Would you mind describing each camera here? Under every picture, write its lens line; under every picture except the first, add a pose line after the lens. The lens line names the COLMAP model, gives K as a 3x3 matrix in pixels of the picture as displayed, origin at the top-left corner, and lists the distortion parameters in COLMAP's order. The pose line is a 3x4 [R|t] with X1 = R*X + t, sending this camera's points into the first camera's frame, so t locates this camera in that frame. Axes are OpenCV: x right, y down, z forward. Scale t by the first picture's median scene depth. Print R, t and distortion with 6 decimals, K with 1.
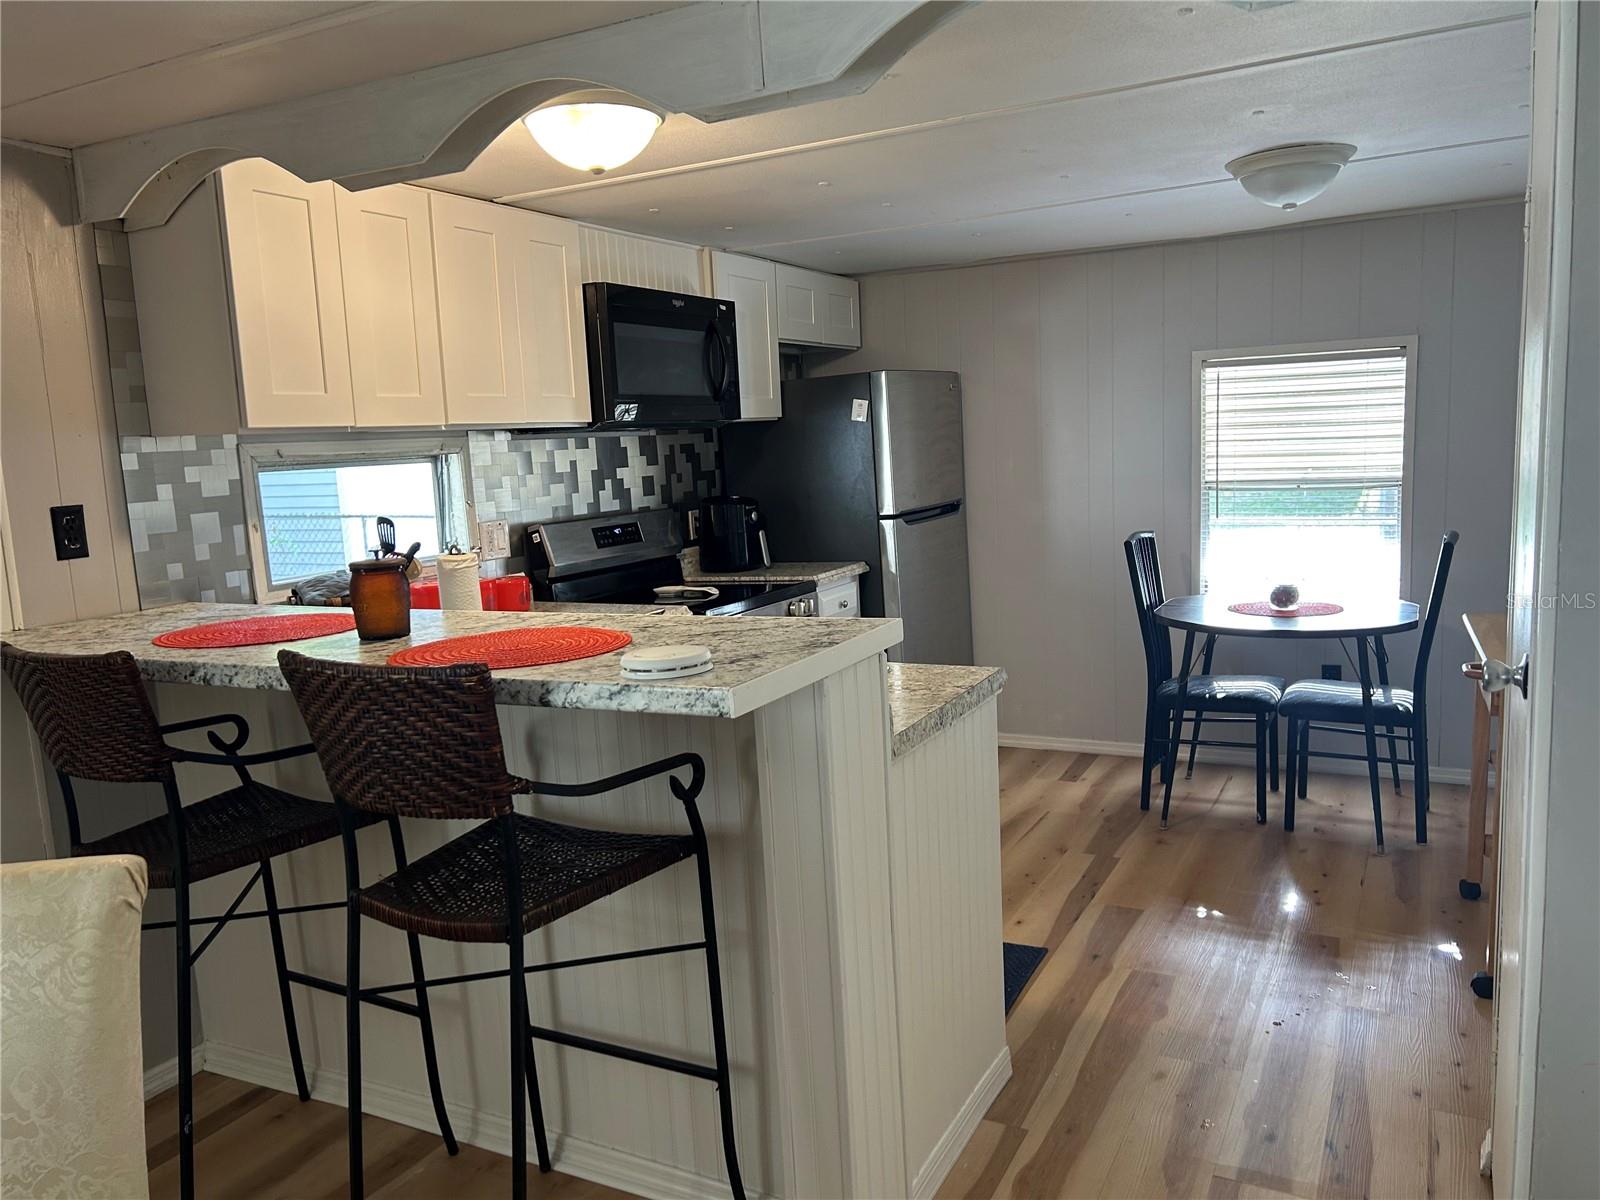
lens RADIAL K [[1197.6, 0, 801.7], [0, 1197.6, 601.3], [0, 0, 1]] dist [0.029086, -0.020403]
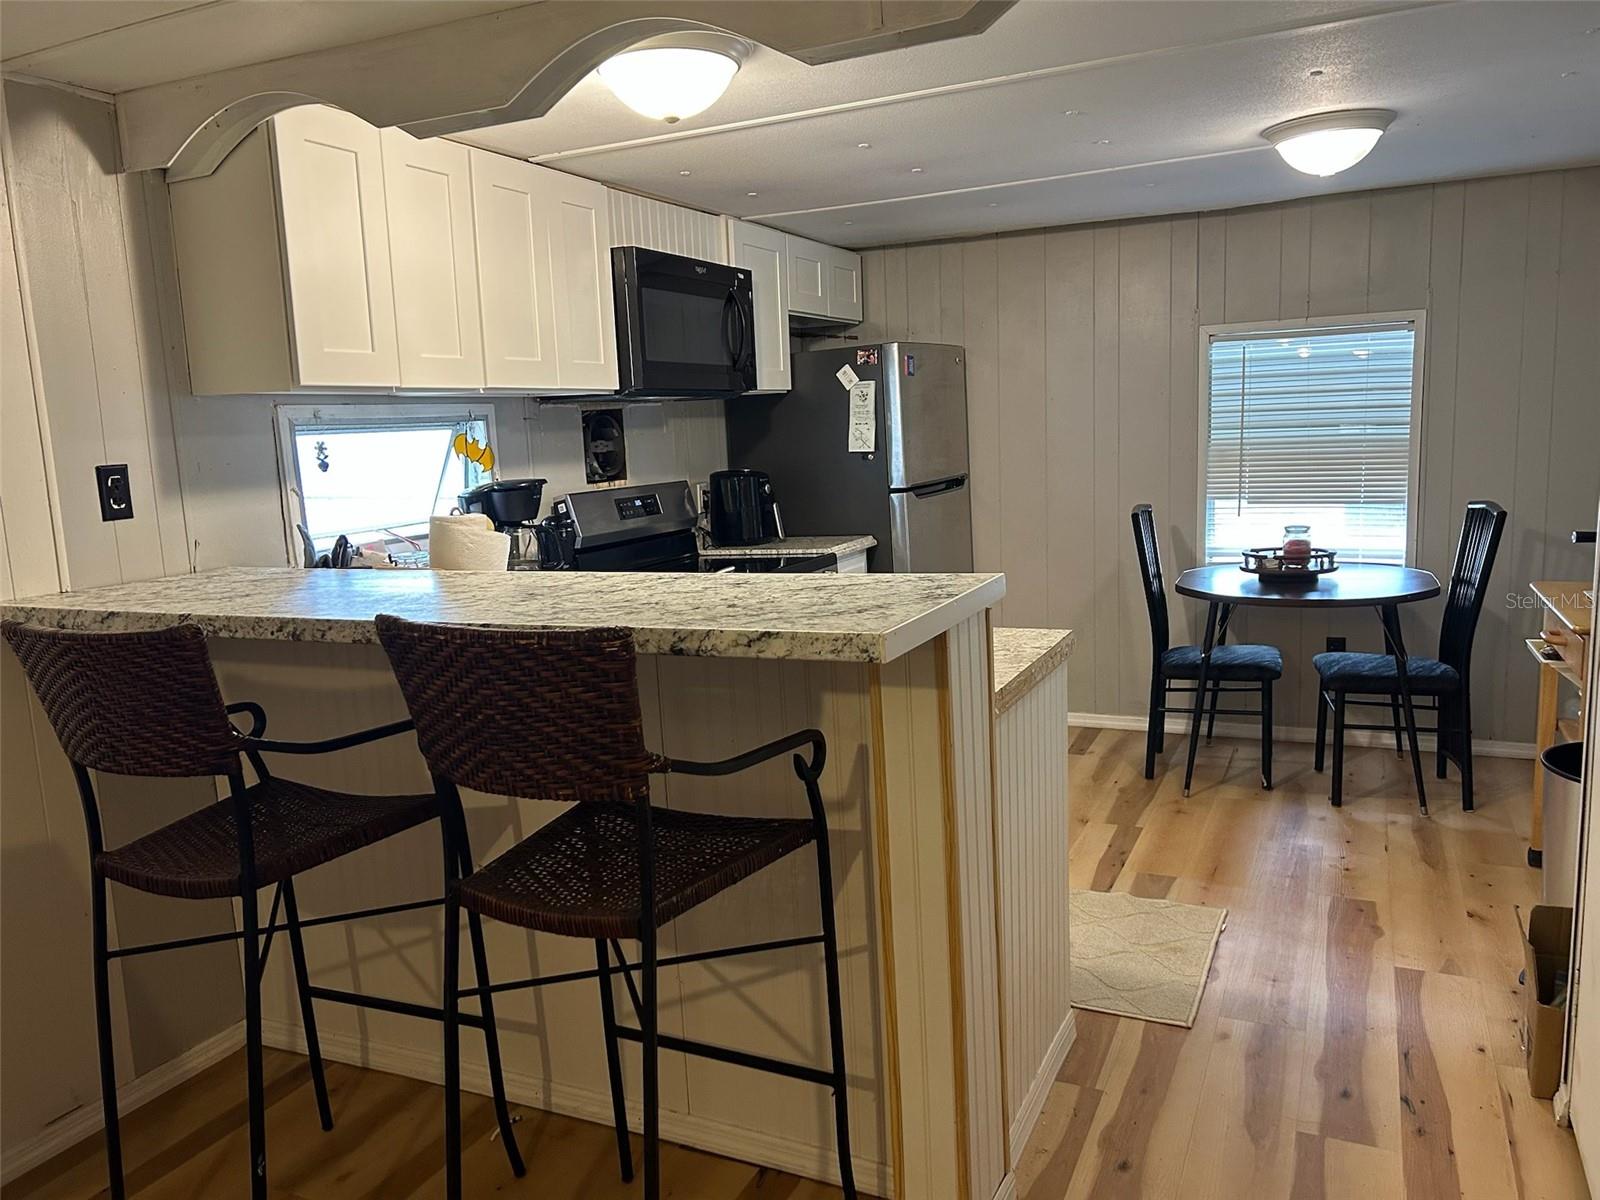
lens RADIAL K [[1197.6, 0, 796.2], [0, 1197.6, 598.0], [0, 0, 1]] dist [0.029086, -0.020403]
pose [[0.999460, -0.002109, 0.032806, -0.071244], [0.001824, 0.999960, 0.008725, 0.015674], [-0.032823, -0.008660, 0.999424, 0.010656]]
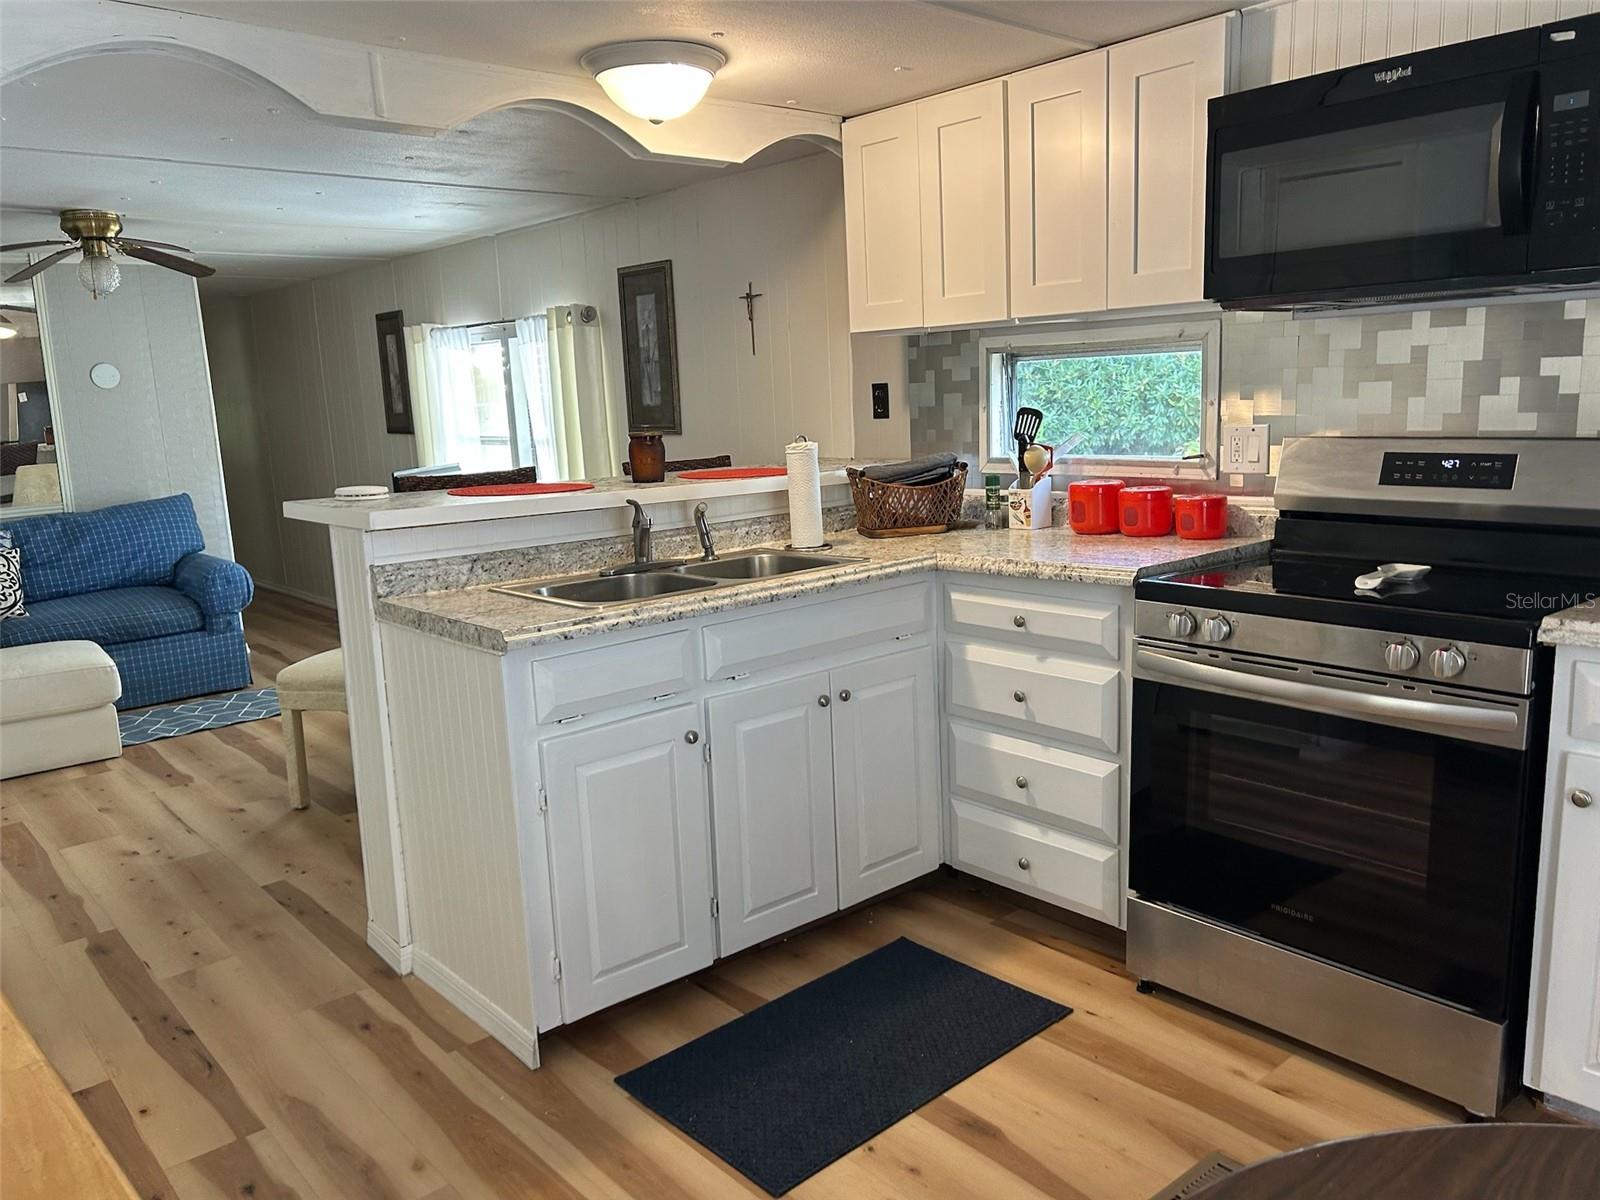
lens RADIAL K [[1197.6, 0, 803.6], [0, 1197.6, 604.1], [0, 0, 1]] dist [0.029086, -0.020403]
pose [[-0.367495, 0.225107, -0.902371, 0.663520], [-0.071356, 0.960580, 0.268688, -0.163336], [0.927284, 0.163131, -0.336945, 1.133462]]
